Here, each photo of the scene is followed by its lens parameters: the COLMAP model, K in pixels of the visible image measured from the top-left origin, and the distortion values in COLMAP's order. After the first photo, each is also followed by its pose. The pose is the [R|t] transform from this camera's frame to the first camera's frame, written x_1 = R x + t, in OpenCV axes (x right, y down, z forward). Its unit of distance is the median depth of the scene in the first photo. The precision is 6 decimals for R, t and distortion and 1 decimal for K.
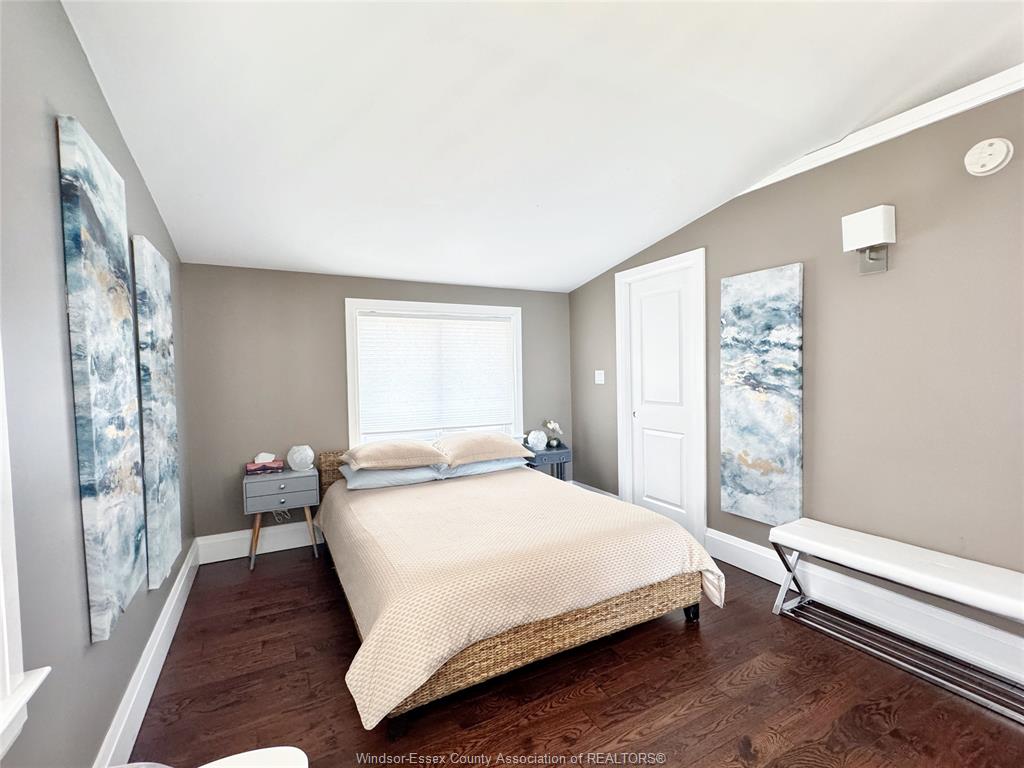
lens RADIAL K [[459.9, 0, 514.3], [0, 459.9, 382.1], [0, 0, 1]] dist [-0.002851, 0.000100]
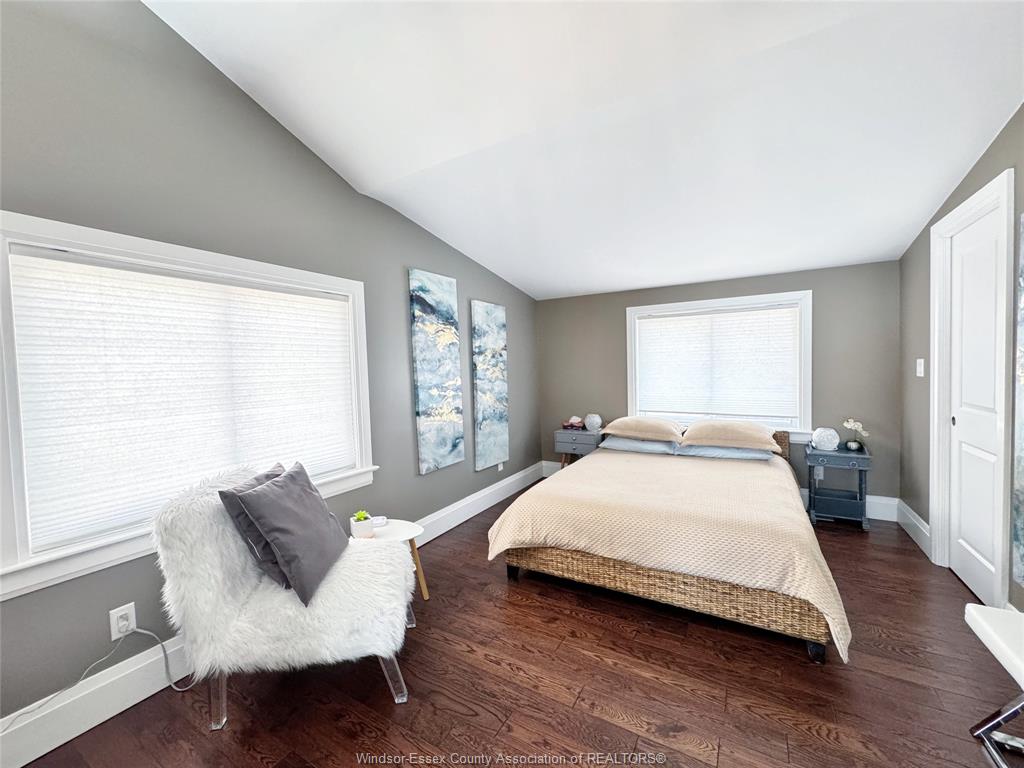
lens RADIAL K [[410.1, 0, 513.9], [0, 410.1, 381.3], [0, 0, 1]] dist [-0.007050, 0.001448]
pose [[0.525065, 0.032293, -0.850449, 0.810116], [-0.005032, 0.999380, 0.034841, -0.016948], [0.851047, -0.014015, 0.524902, 0.165328]]
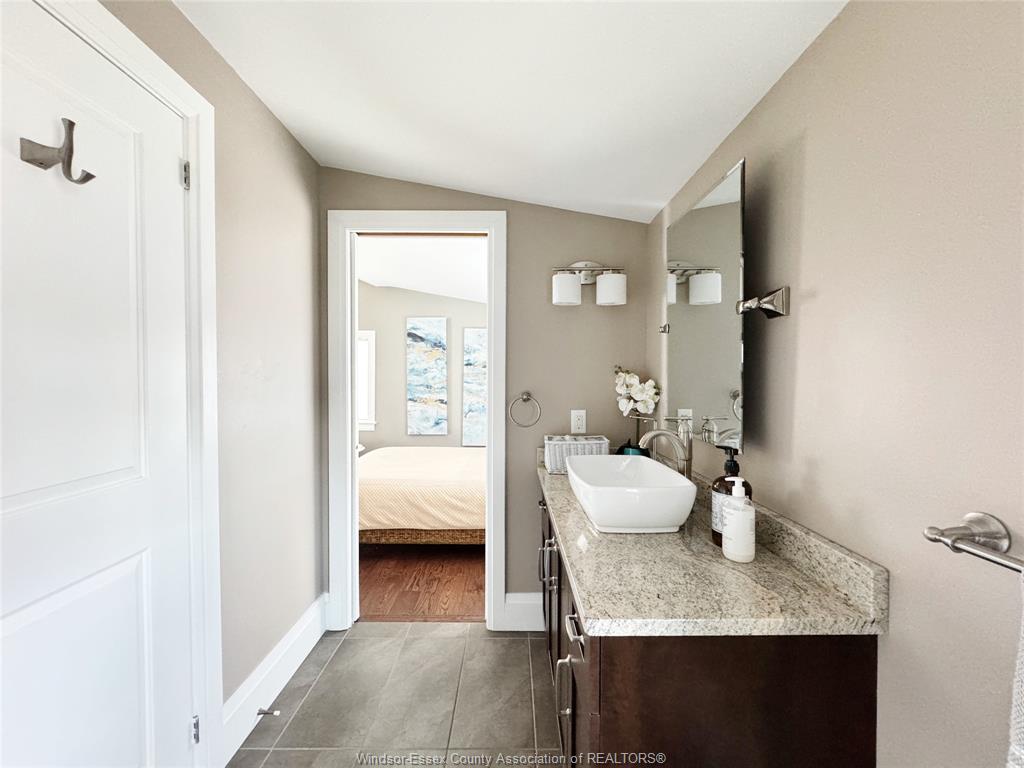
lens RADIAL K [[410.1, 0, 512.3], [0, 410.1, 386.4], [0, 0, 1]] dist [-0.007050, 0.001448]
pose [[-0.467262, 0.025985, -0.883737, 1.350985], [-0.021598, 0.998934, 0.040792, -0.049775], [0.883855, 0.038147, -0.466203, 2.389527]]
